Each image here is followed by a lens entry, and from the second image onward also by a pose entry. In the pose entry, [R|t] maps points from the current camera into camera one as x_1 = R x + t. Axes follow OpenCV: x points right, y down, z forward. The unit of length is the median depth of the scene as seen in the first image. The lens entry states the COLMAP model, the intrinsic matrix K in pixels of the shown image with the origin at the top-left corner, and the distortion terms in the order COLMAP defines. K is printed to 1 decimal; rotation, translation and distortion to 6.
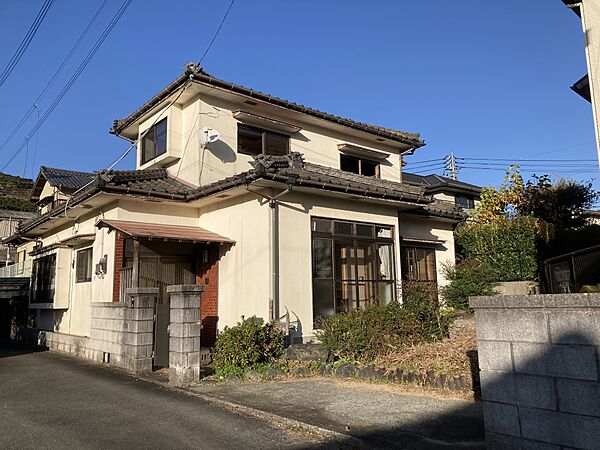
lens RADIAL K [[493.1, 0, 299.9], [0, 493.1, 223.1], [0, 0, 1]] dist [0.059697, -0.068258]
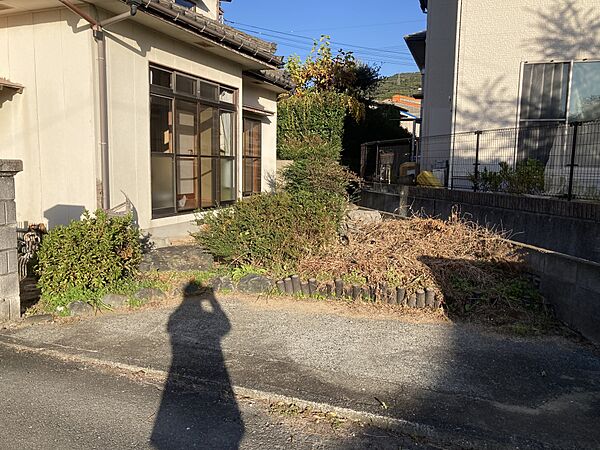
lens RADIAL K [[493.1, 0, 299.9], [0, 493.1, 223.1], [0, 0, 1]] dist [0.059697, -0.068258]
pose [[0.874904, -0.021367, 0.483826, -0.135032], [-0.106456, 0.966106, 0.235171, 0.018416], [-0.472452, -0.257258, 0.842975, 0.244844]]
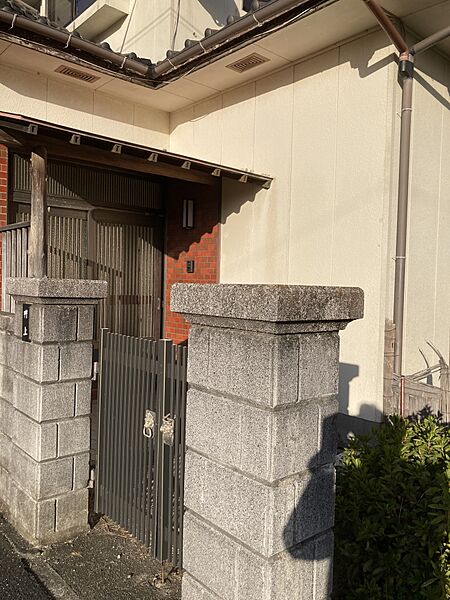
lens RADIAL K [[493.1, 0, 229.1], [0, 493.1, 298.9], [0, 0, 1]] dist [0.059697, -0.068258]
pose [[0.998324, 0.043620, 0.038022, -0.180733], [-0.049625, 0.983343, 0.174855, 0.067815], [-0.029761, -0.176449, 0.983860, 0.564437]]
